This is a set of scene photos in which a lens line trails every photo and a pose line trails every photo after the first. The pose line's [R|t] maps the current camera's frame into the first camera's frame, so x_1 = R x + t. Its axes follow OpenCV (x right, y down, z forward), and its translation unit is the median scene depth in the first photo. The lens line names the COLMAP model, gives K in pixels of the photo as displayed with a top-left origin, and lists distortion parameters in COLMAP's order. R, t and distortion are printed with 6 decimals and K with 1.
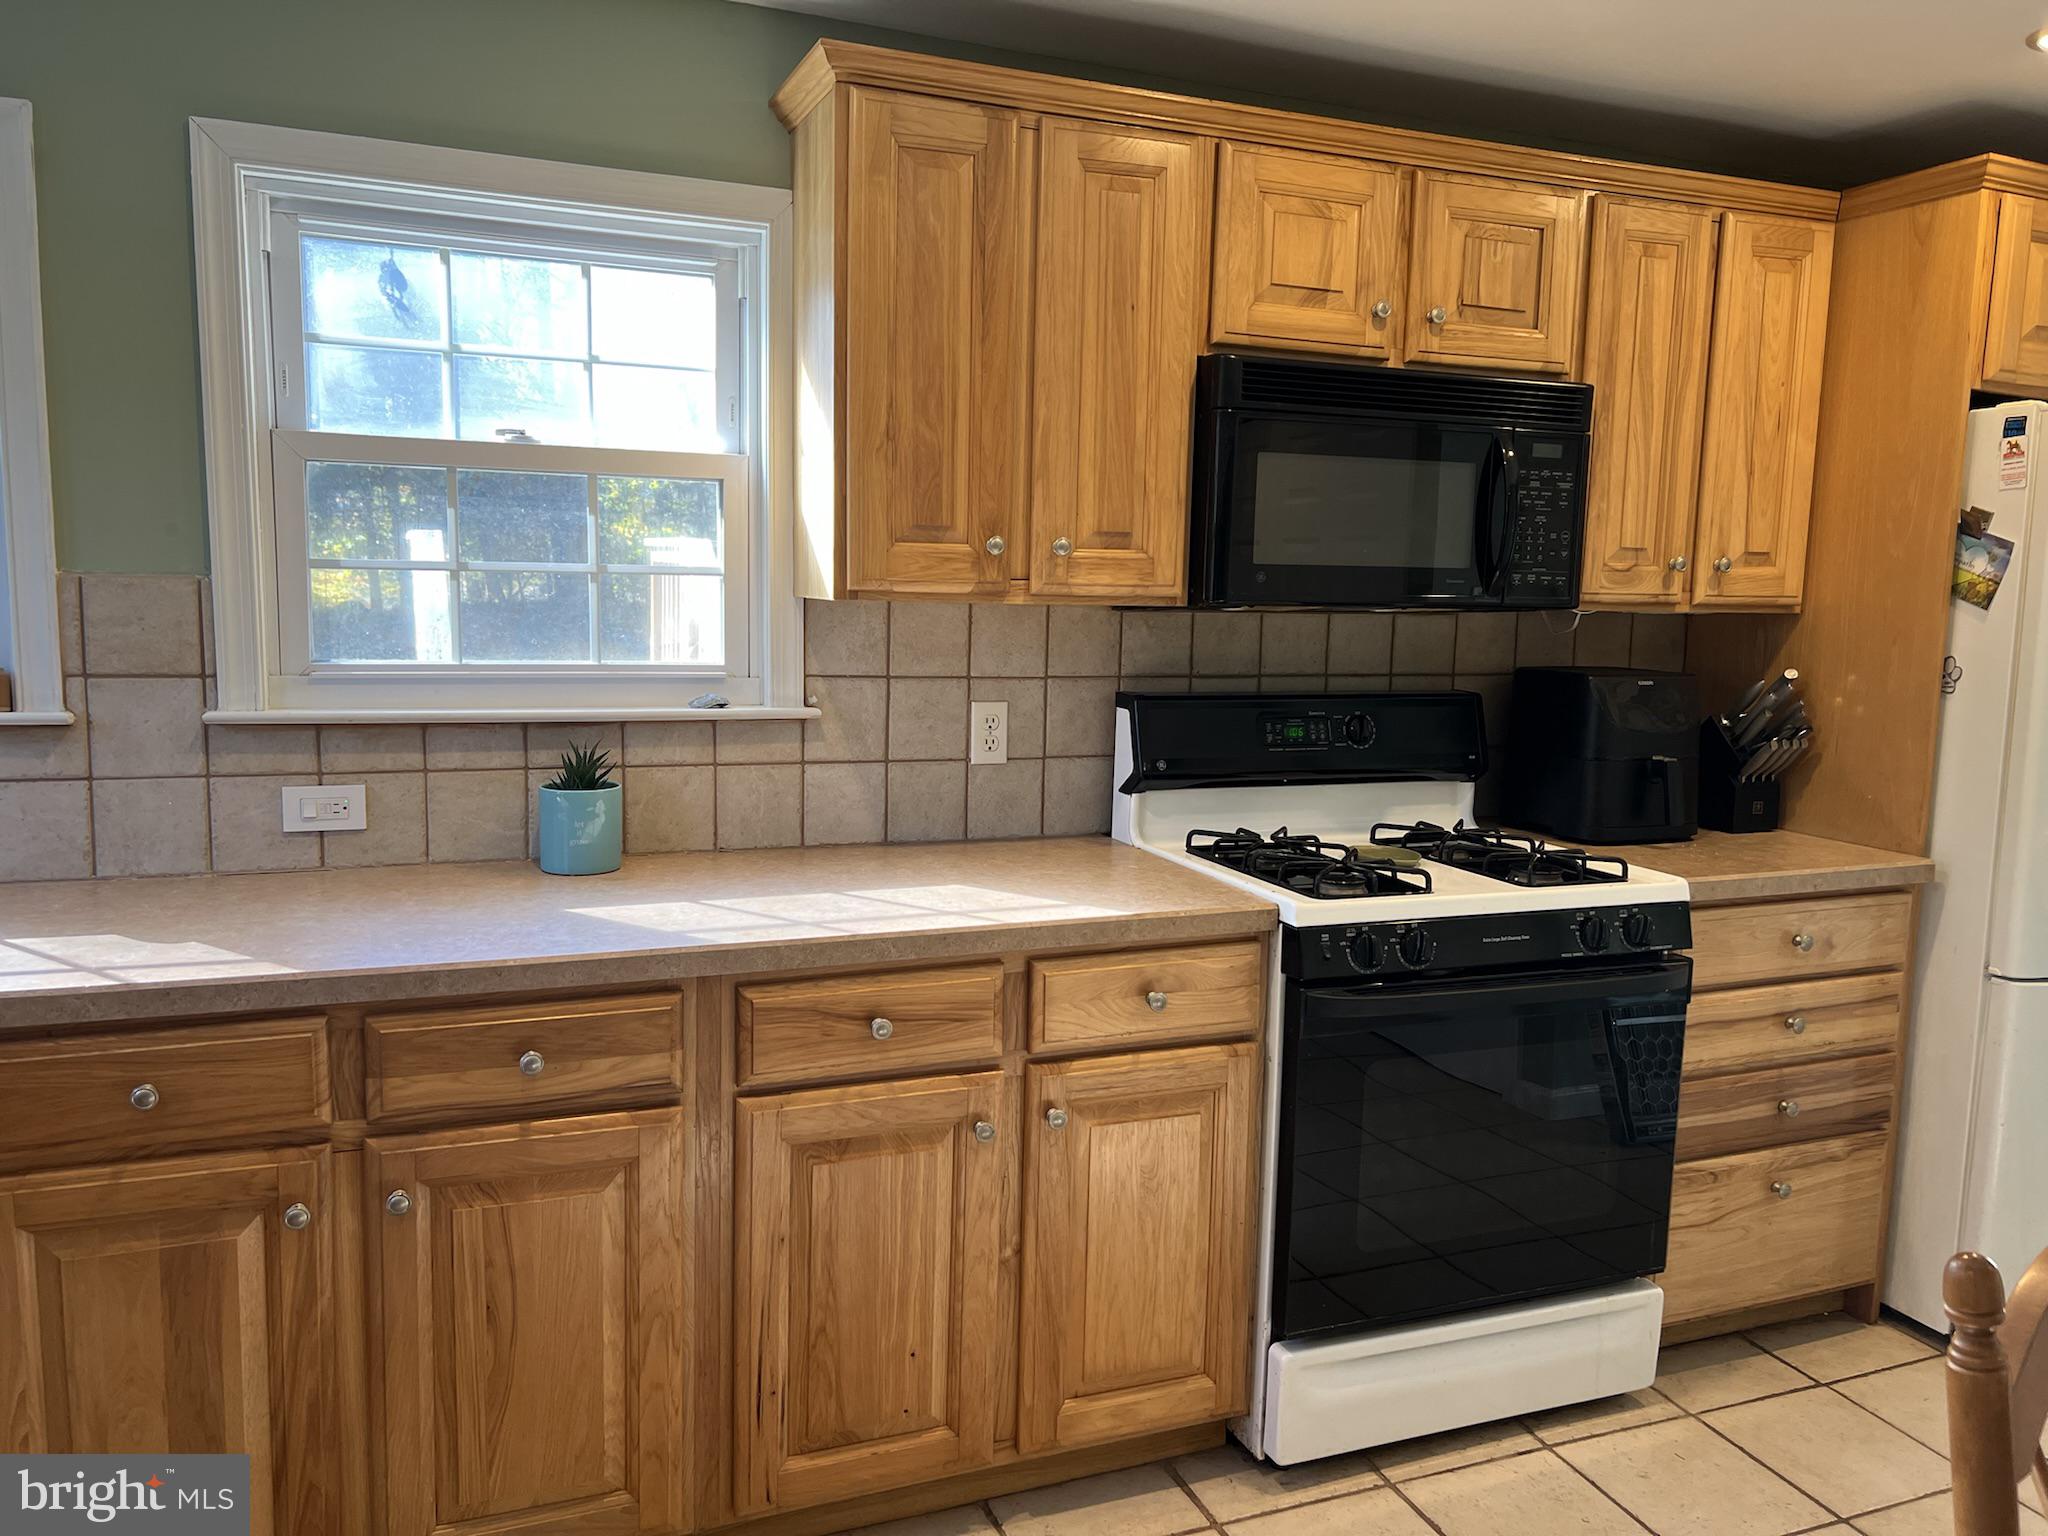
lens RADIAL K [[1537.5, 0, 1039.2], [0, 1537.5, 773.3], [0, 0, 1]] dist [0.046691, -0.061583]
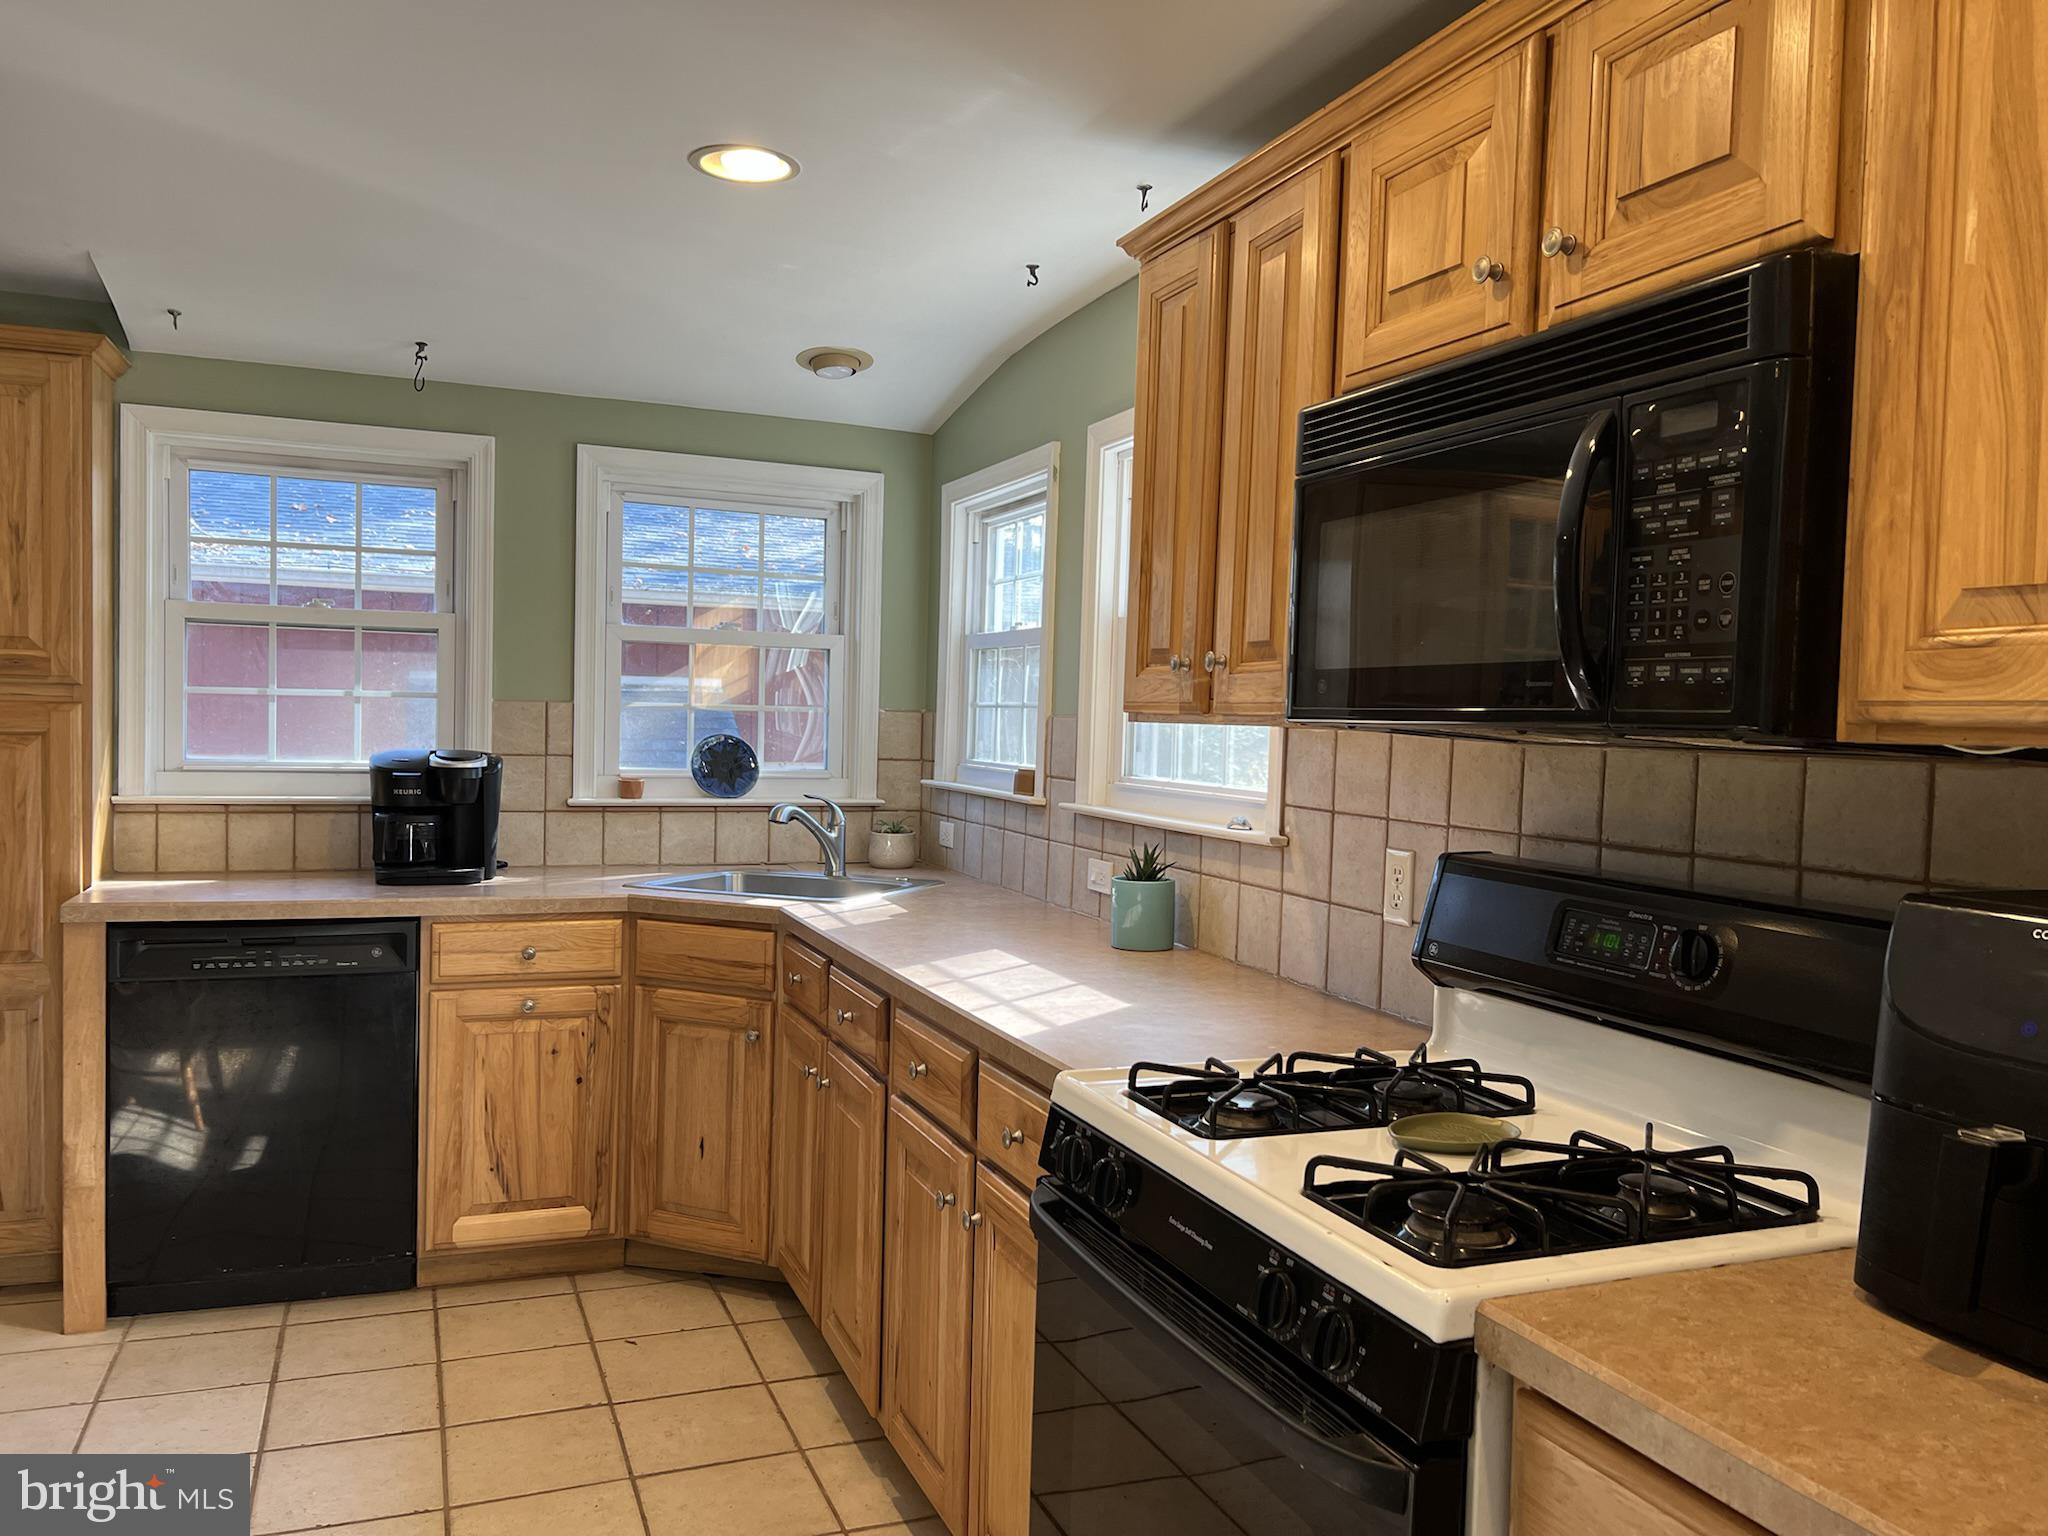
lens RADIAL K [[1537.5, 0, 1039.2], [0, 1537.5, 773.3], [0, 0, 1]] dist [0.046691, -0.061583]
pose [[0.000688, 0.012797, -0.999918, 1.006606], [-0.154269, 0.987949, 0.012537, -0.084348], [0.988029, 0.154248, 0.002654, 0.982515]]
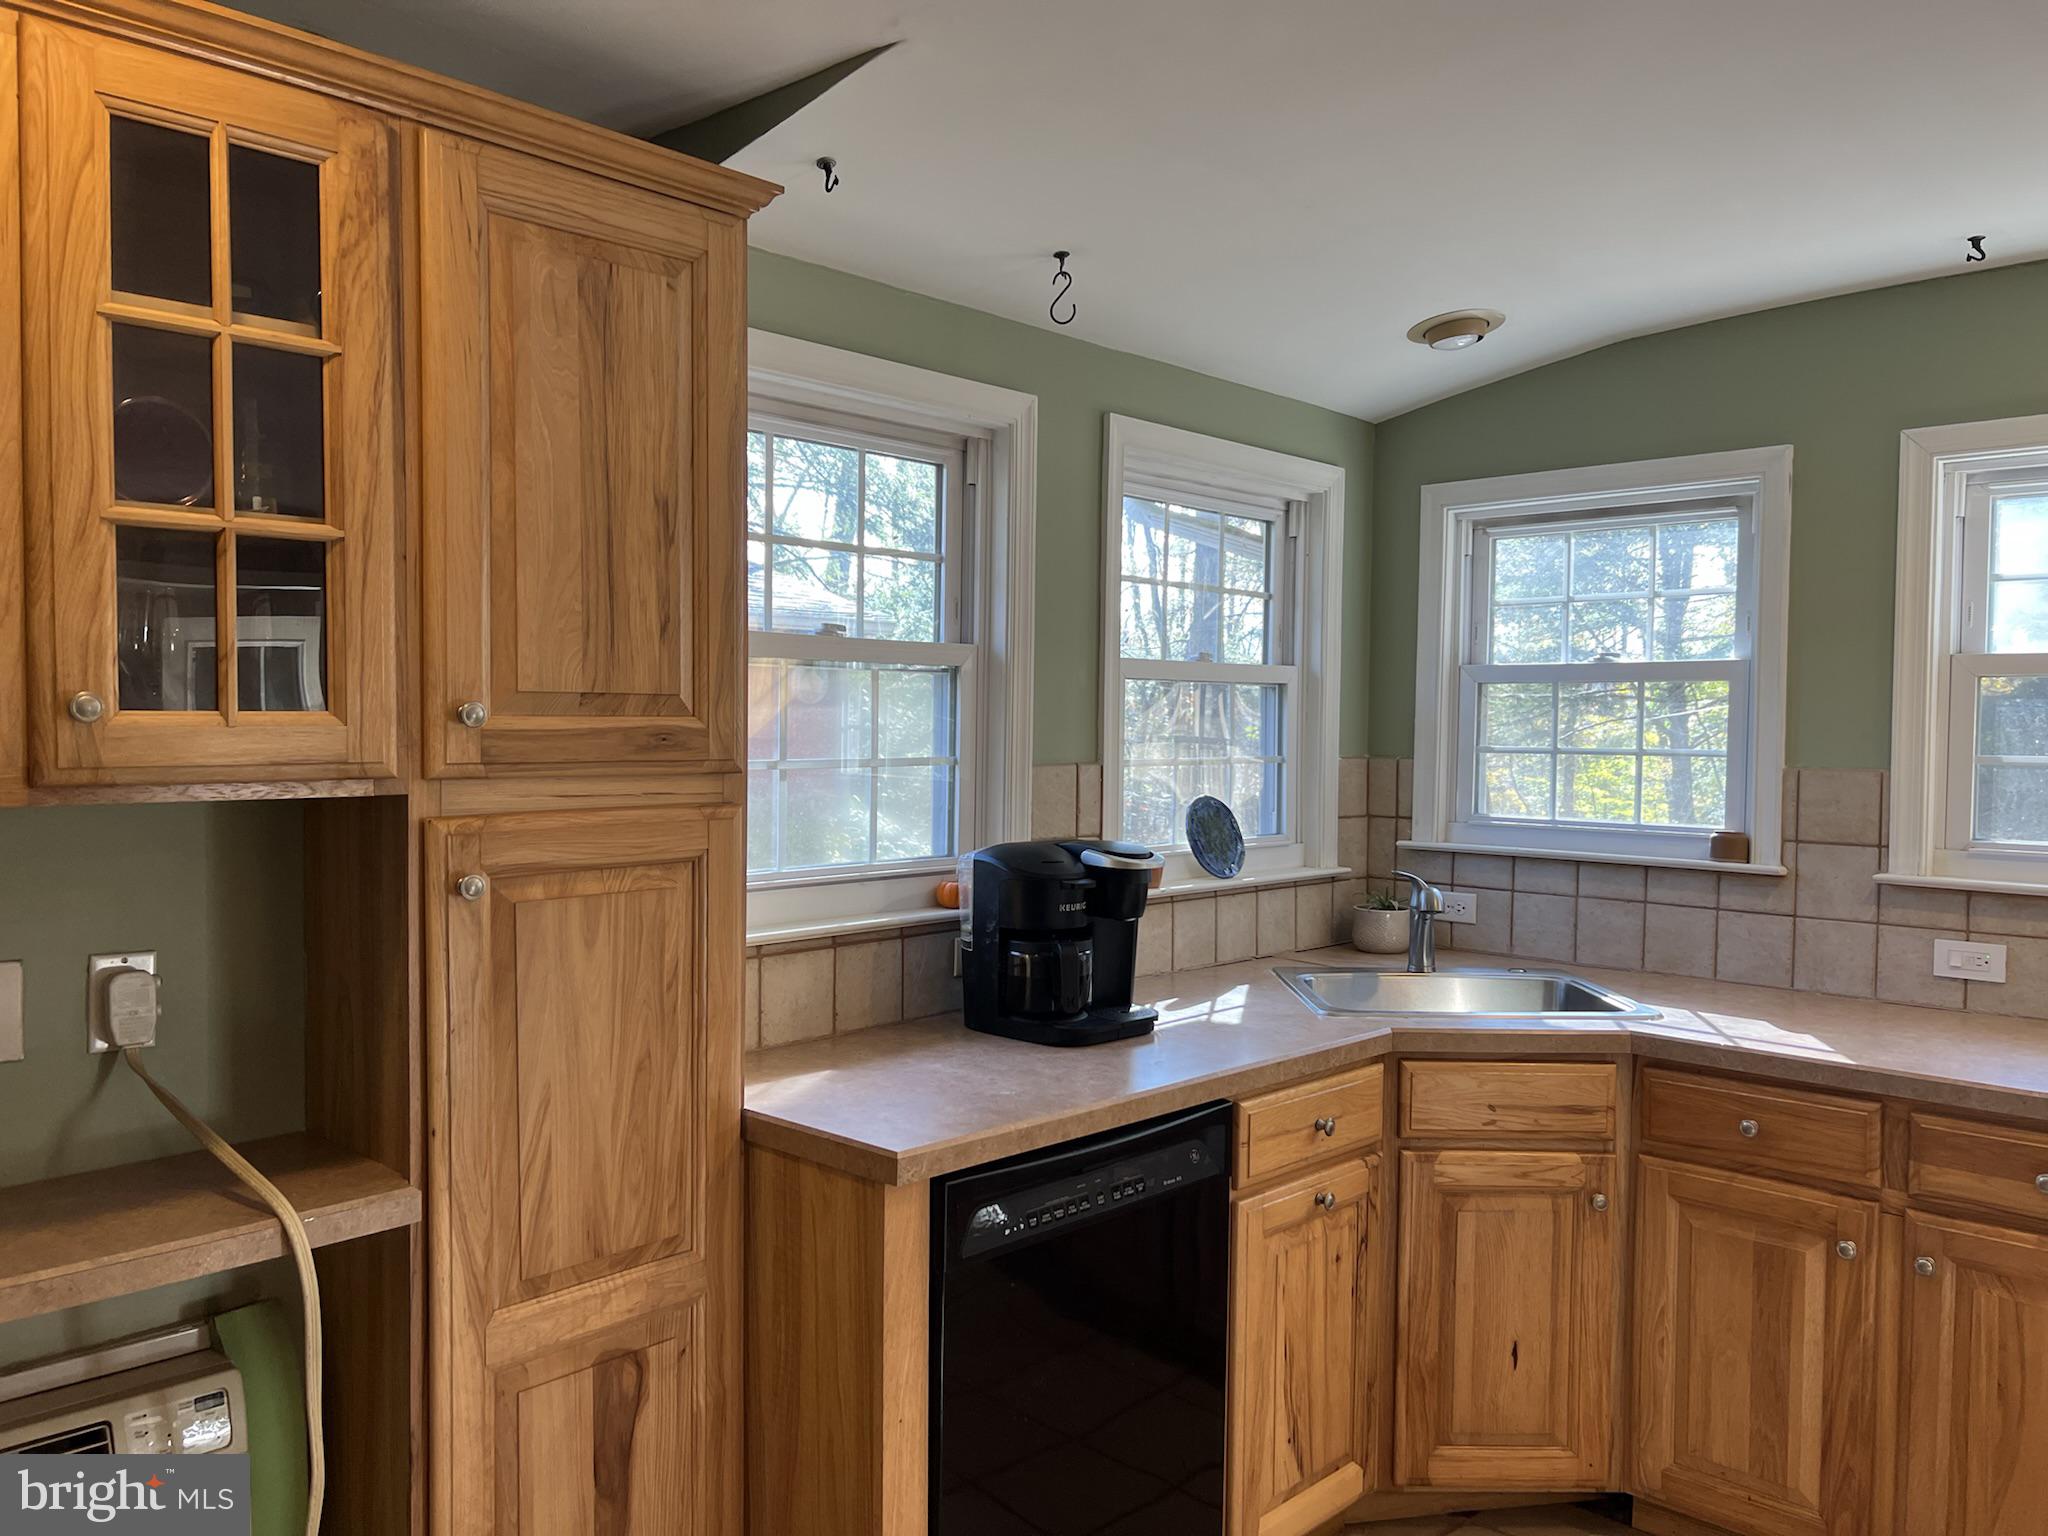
lens RADIAL K [[1537.5, 0, 1039.2], [0, 1537.5, 773.3], [0, 0, 1]] dist [0.046691, -0.061583]
pose [[0.412554, 0.010343, -0.910874, 0.363940], [-0.116036, 0.992387, -0.041286, 0.012405], [0.903512, 0.122727, 0.410613, -0.184843]]
